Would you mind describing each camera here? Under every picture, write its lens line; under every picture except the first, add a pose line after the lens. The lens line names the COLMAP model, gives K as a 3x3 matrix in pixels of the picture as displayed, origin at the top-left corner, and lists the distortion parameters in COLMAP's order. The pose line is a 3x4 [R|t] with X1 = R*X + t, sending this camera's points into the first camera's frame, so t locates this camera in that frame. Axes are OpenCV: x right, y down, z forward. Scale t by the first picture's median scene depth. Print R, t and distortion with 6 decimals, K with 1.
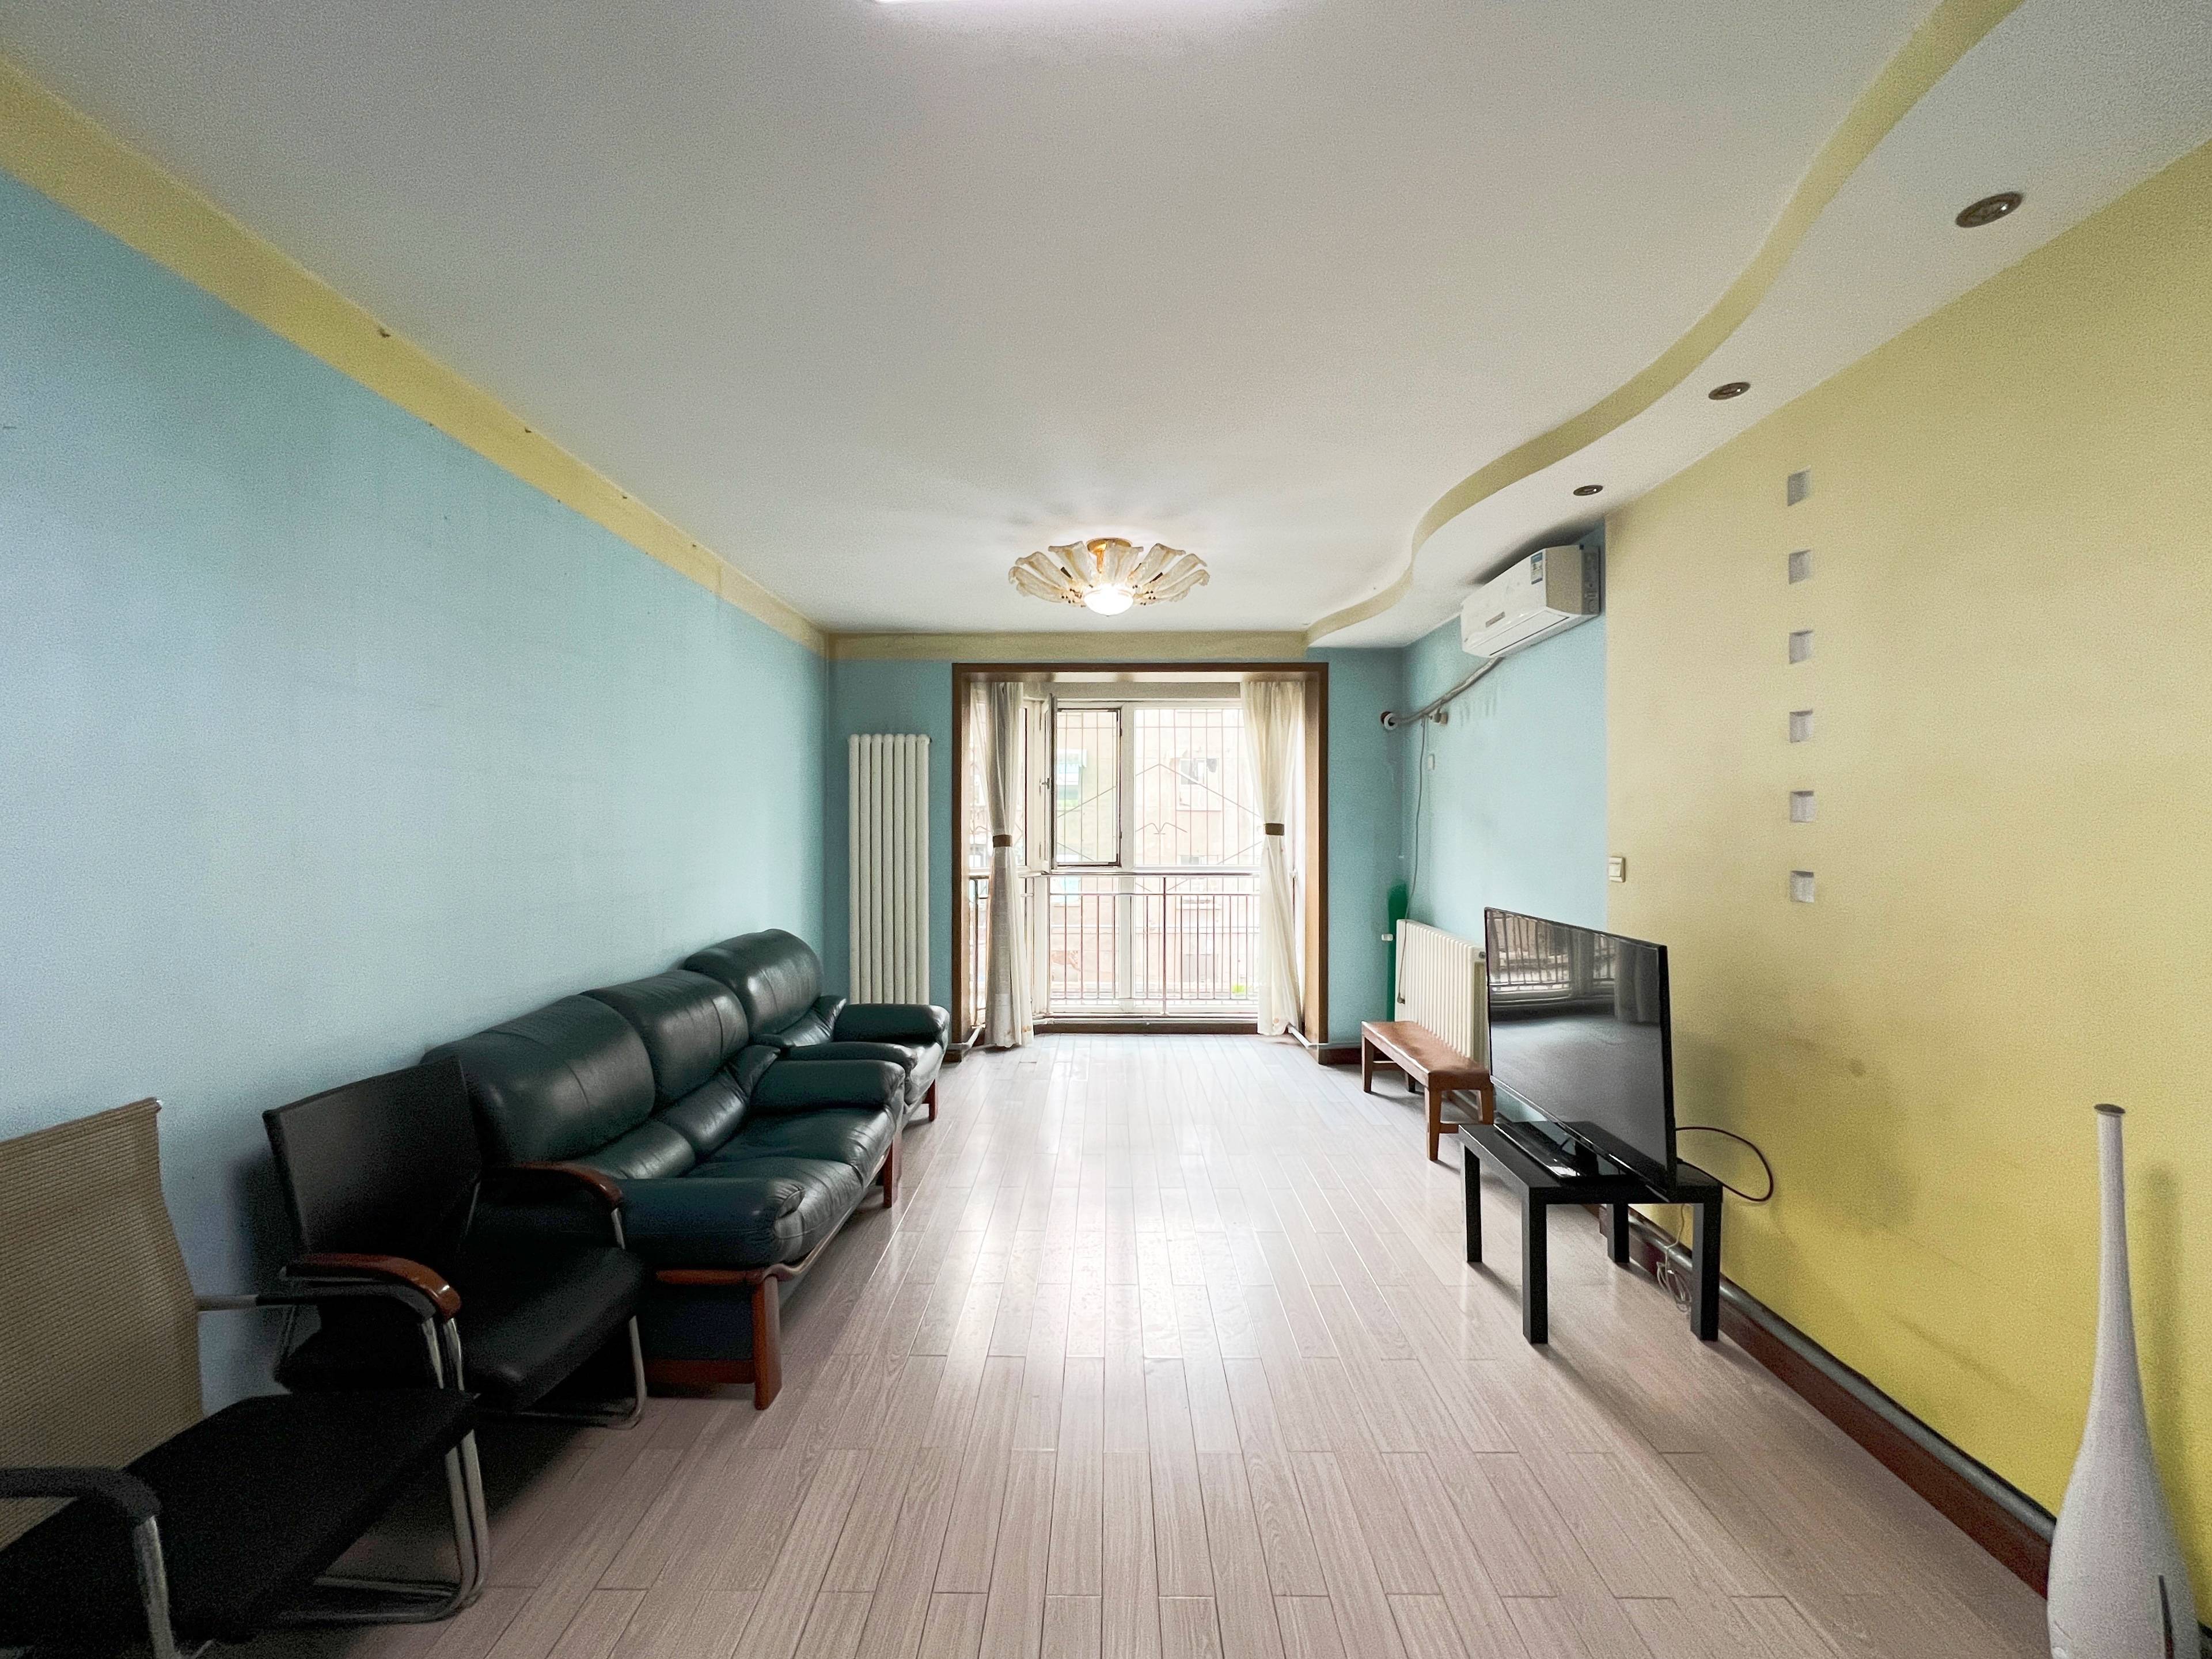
lens RADIAL K [[891.2, 0, 1108.4], [0, 891.2, 829.0], [0, 0, 1]] dist [-0.000024, -0.000003]
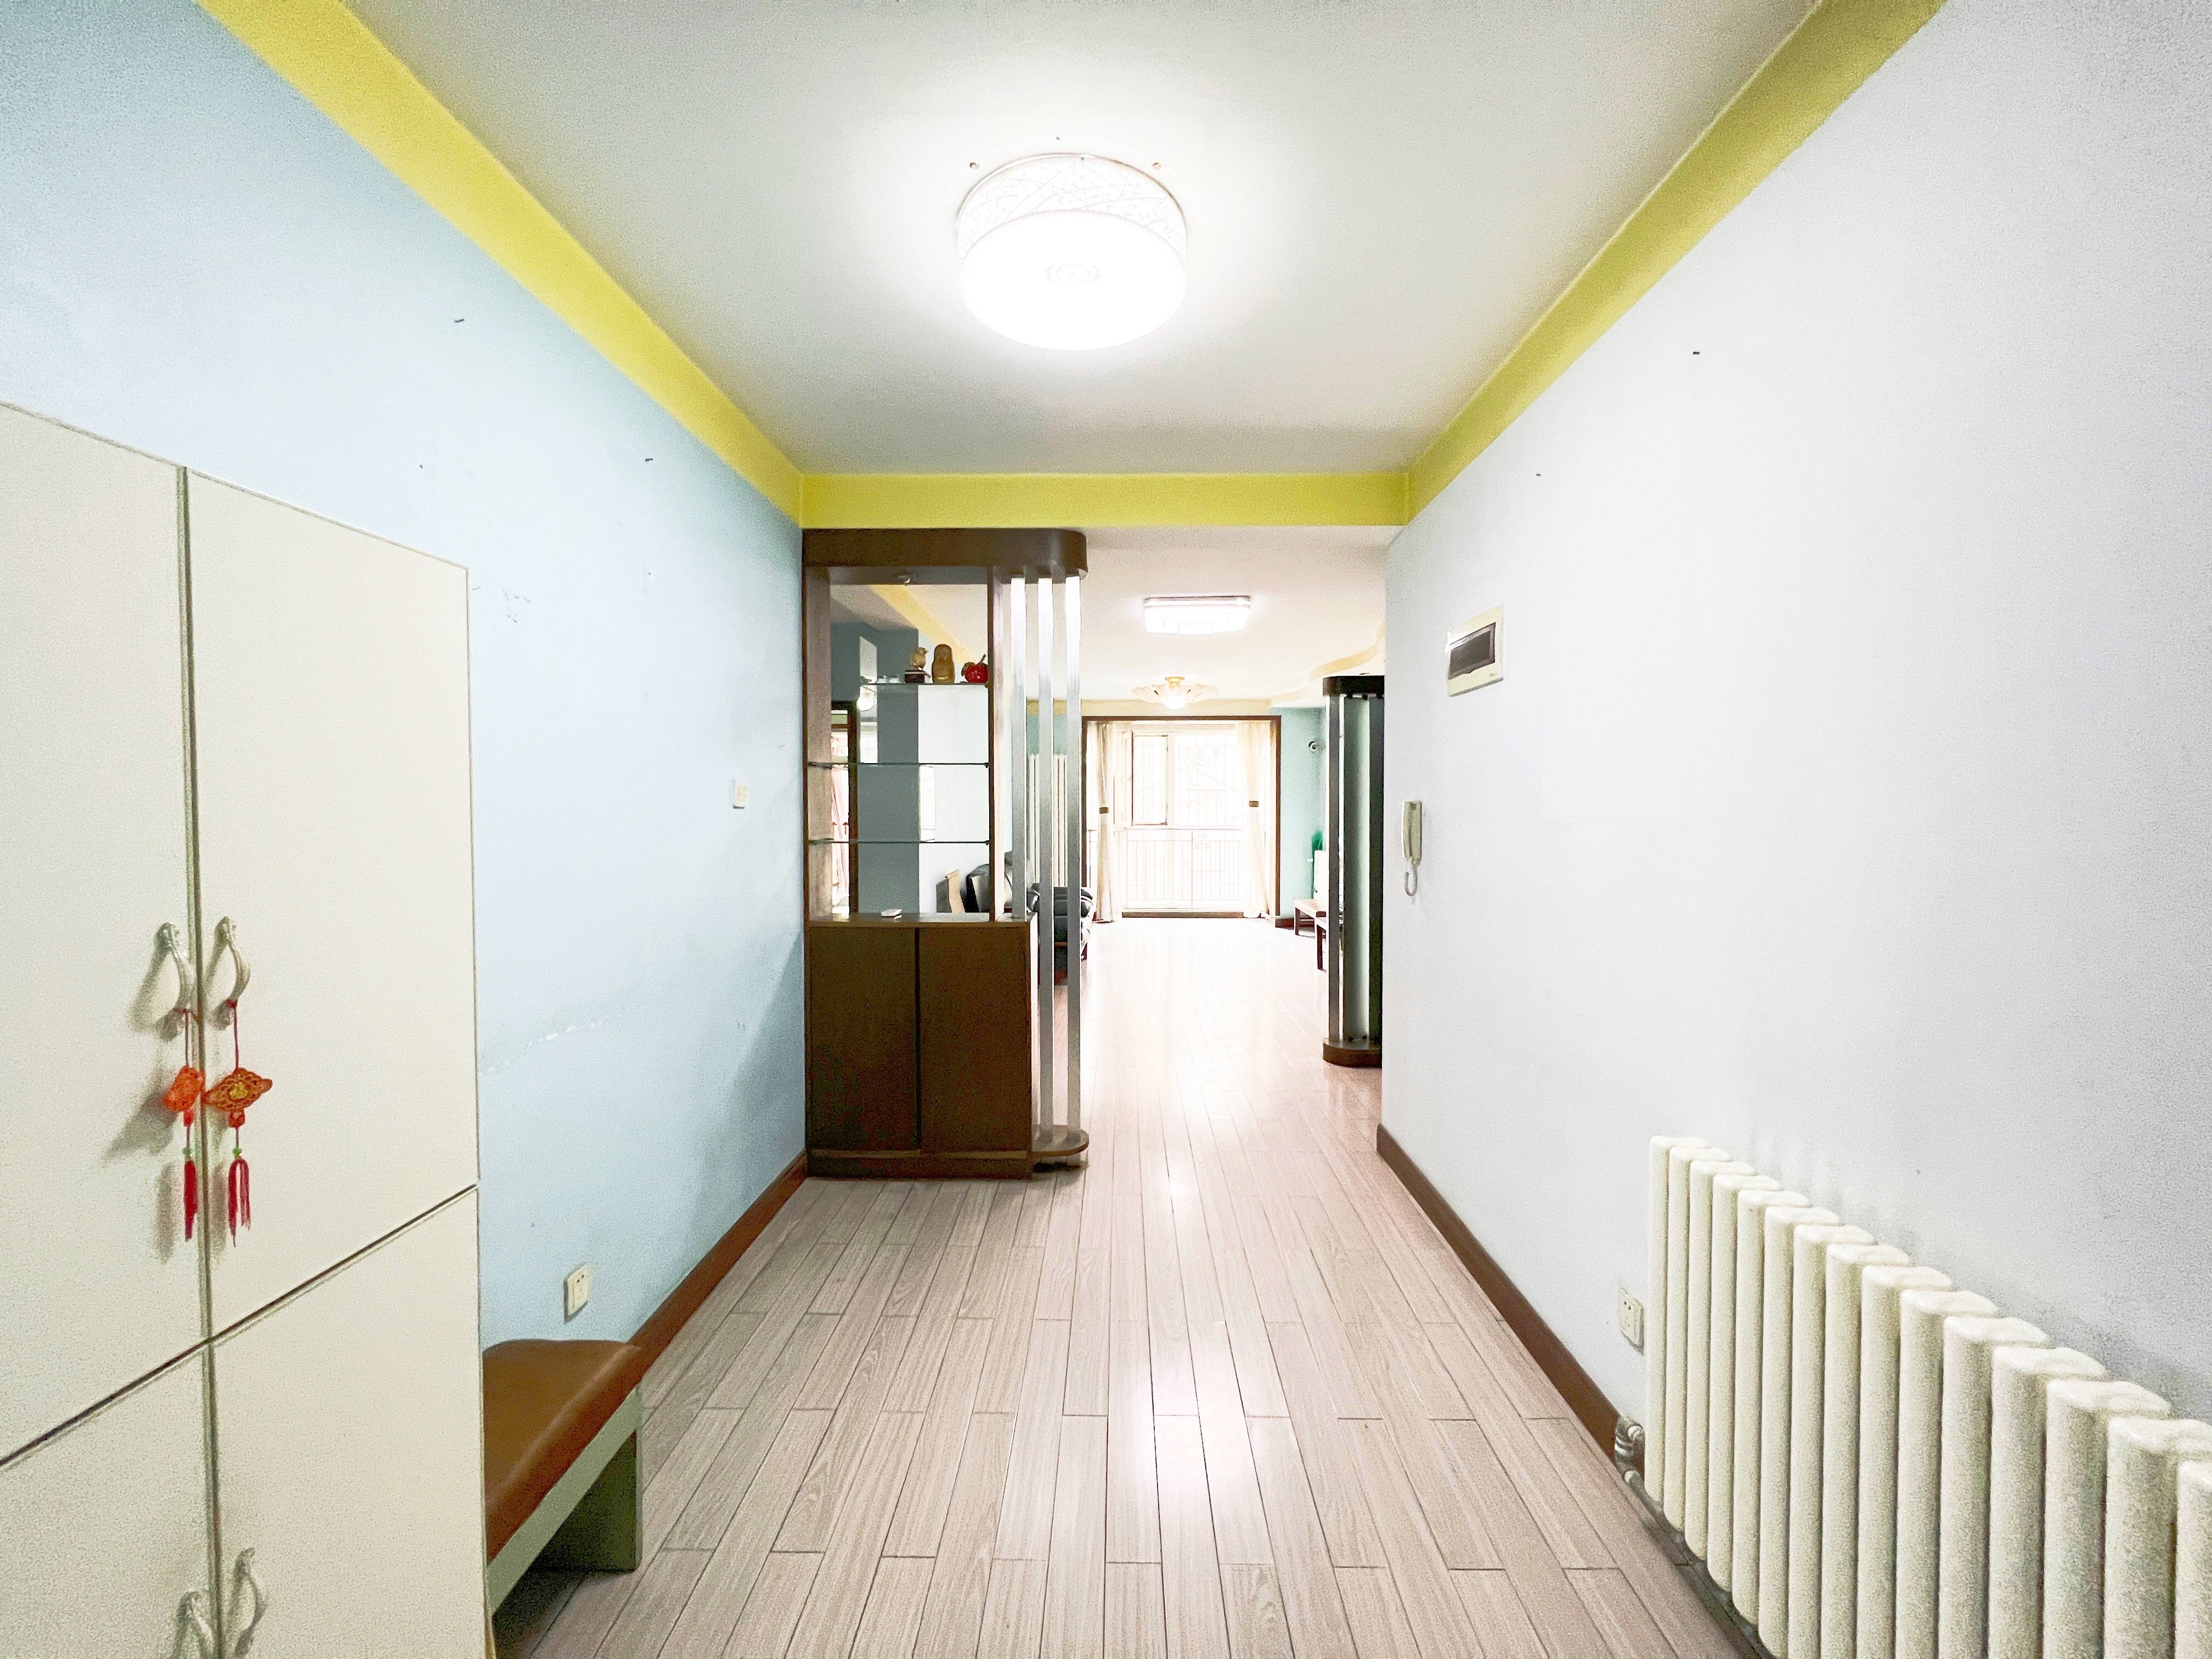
lens RADIAL K [[891.2, 0, 1107.2], [0, 891.2, 823.8], [0, 0, 1]] dist [-0.000024, -0.000003]
pose [[0.999992, -0.000205, -0.003955, -0.106952], [0.000310, 0.999647, 0.026580, -0.008562], [0.003948, -0.026581, 0.999639, -0.835455]]
